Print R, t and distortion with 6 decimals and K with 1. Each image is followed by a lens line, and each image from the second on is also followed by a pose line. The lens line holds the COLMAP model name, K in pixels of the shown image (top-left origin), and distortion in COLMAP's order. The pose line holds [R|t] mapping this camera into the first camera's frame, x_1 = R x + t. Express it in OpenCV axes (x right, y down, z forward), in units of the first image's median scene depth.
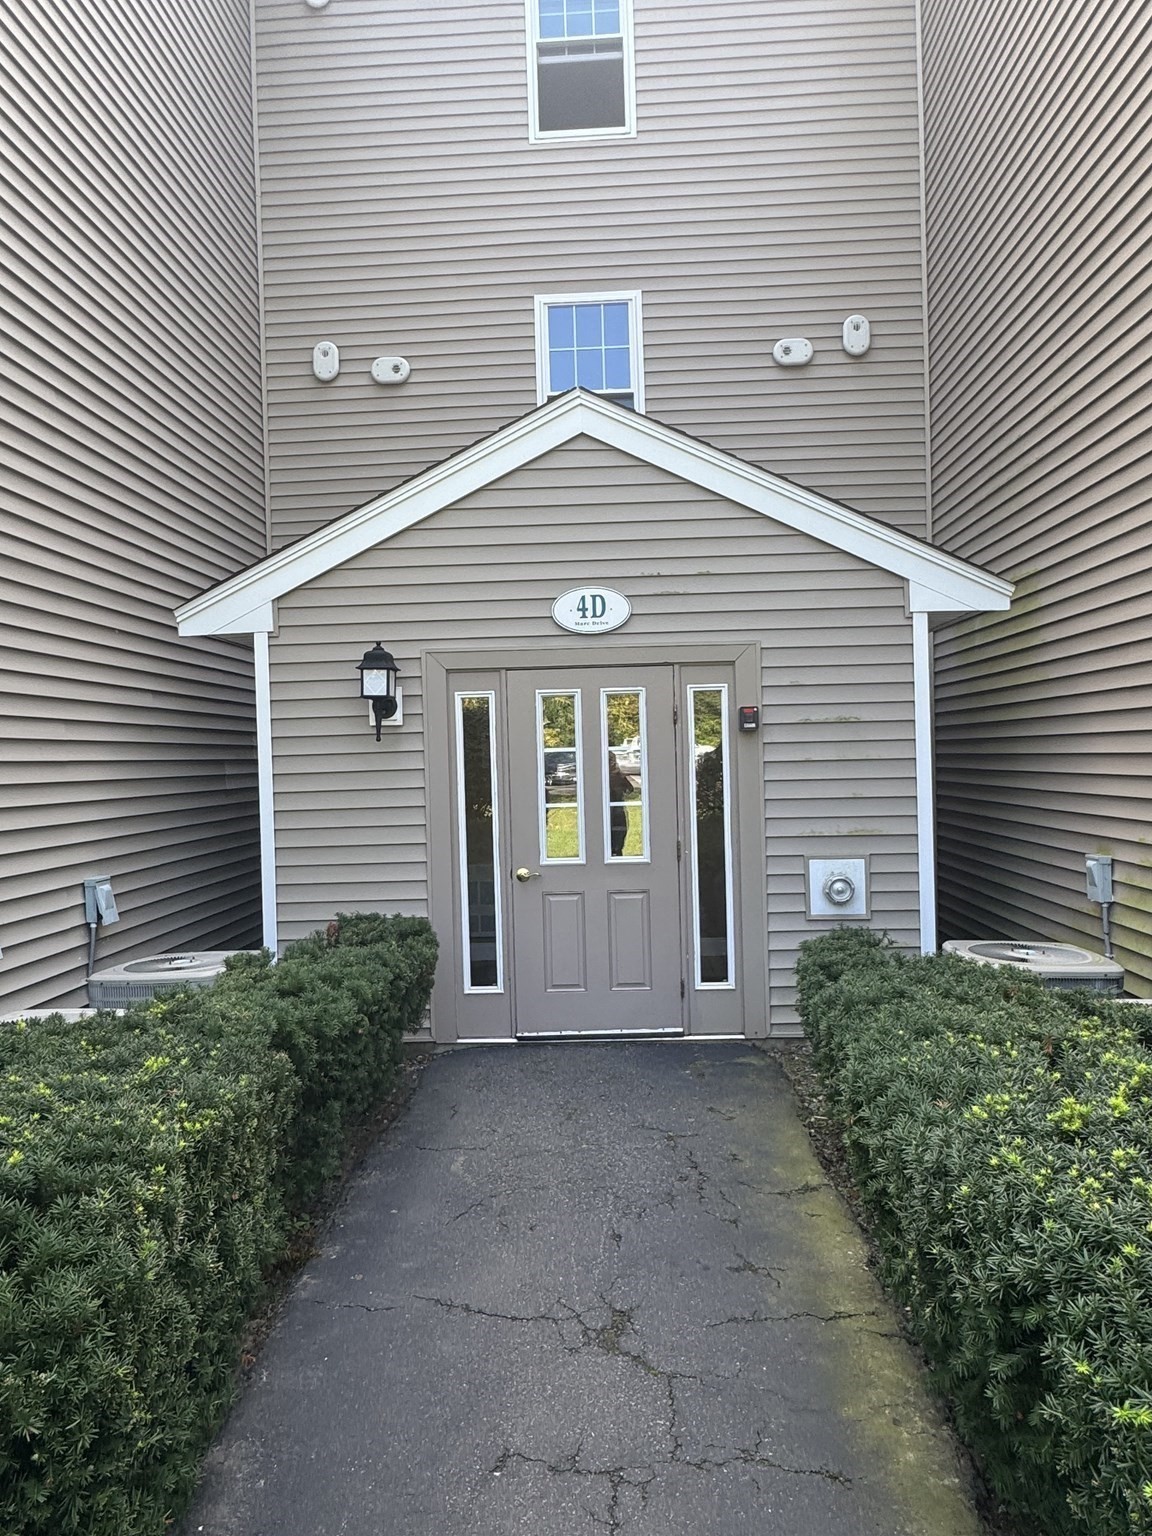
lens RADIAL K [[964.9, 0, 580.8], [0, 964.9, 770.6], [0, 0, 1]] dist [0.001969, 0.000348]
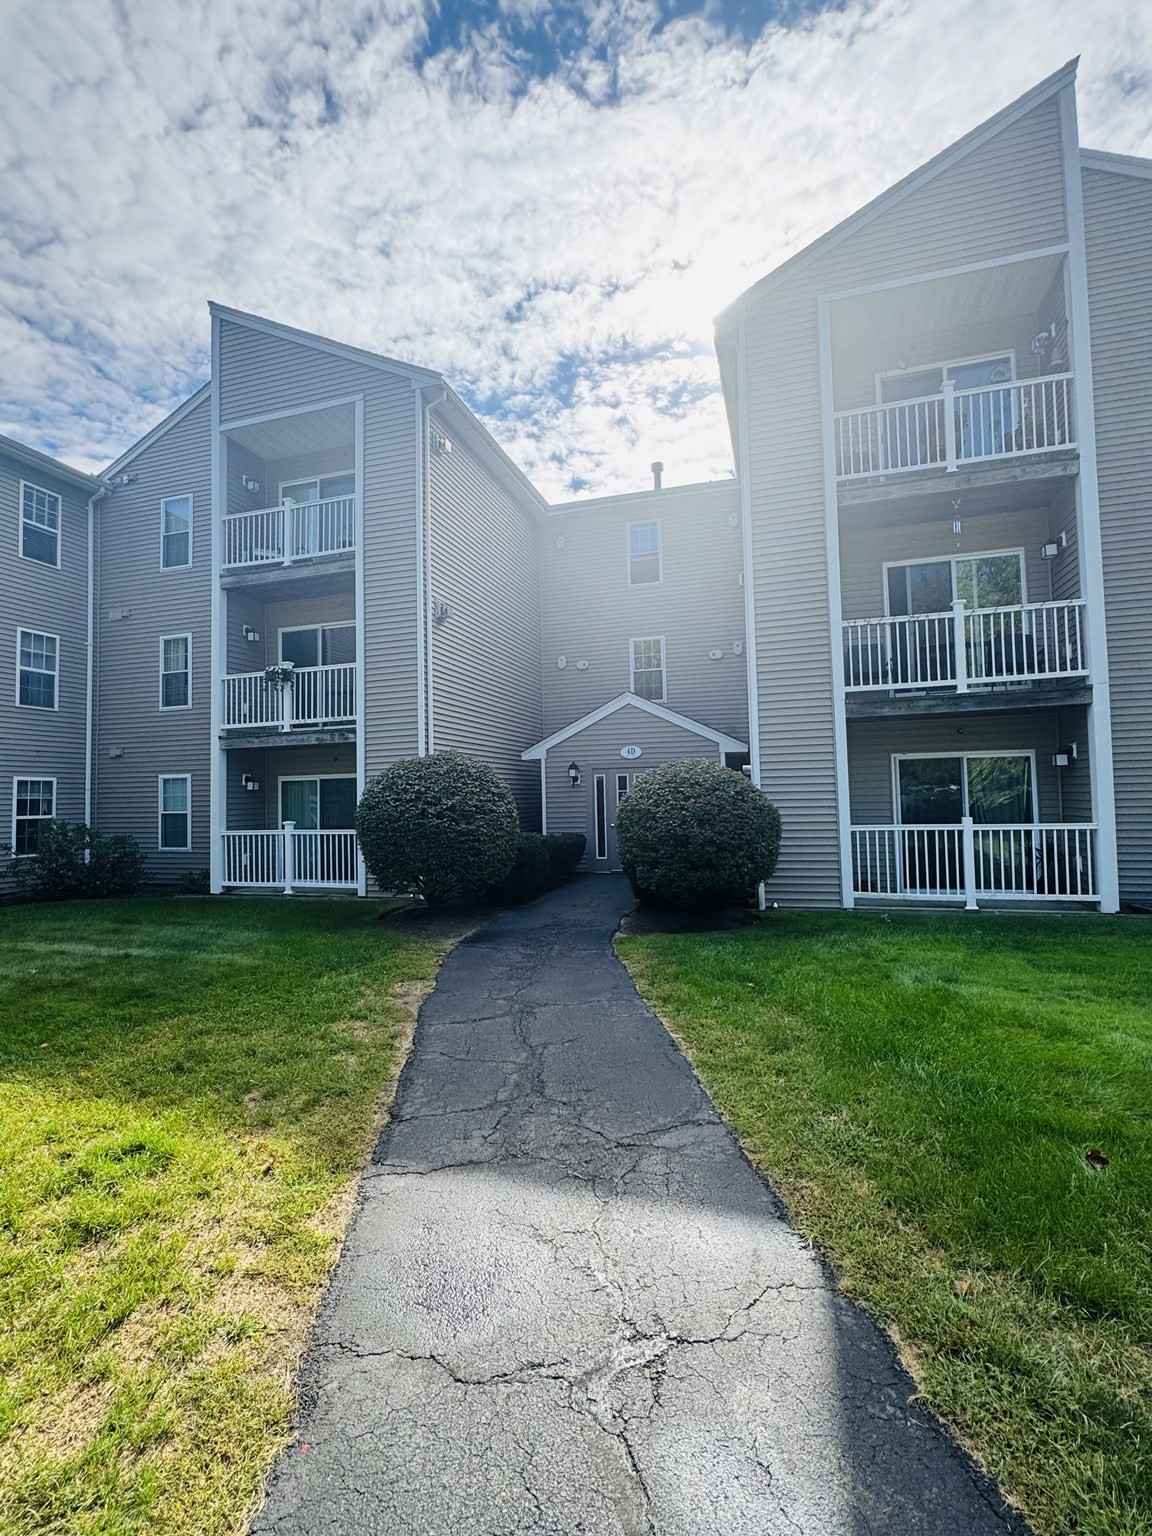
lens RADIAL K [[710.7, 0, 575.4], [0, 710.7, 766.7], [0, 0, 1]] dist [-0.000006, 0.000012]
pose [[0.969651, -0.003990, -0.244461, 0.447814], [-0.008050, 0.998804, -0.048230, 0.016898], [0.244361, 0.048734, 0.968459, -1.582901]]
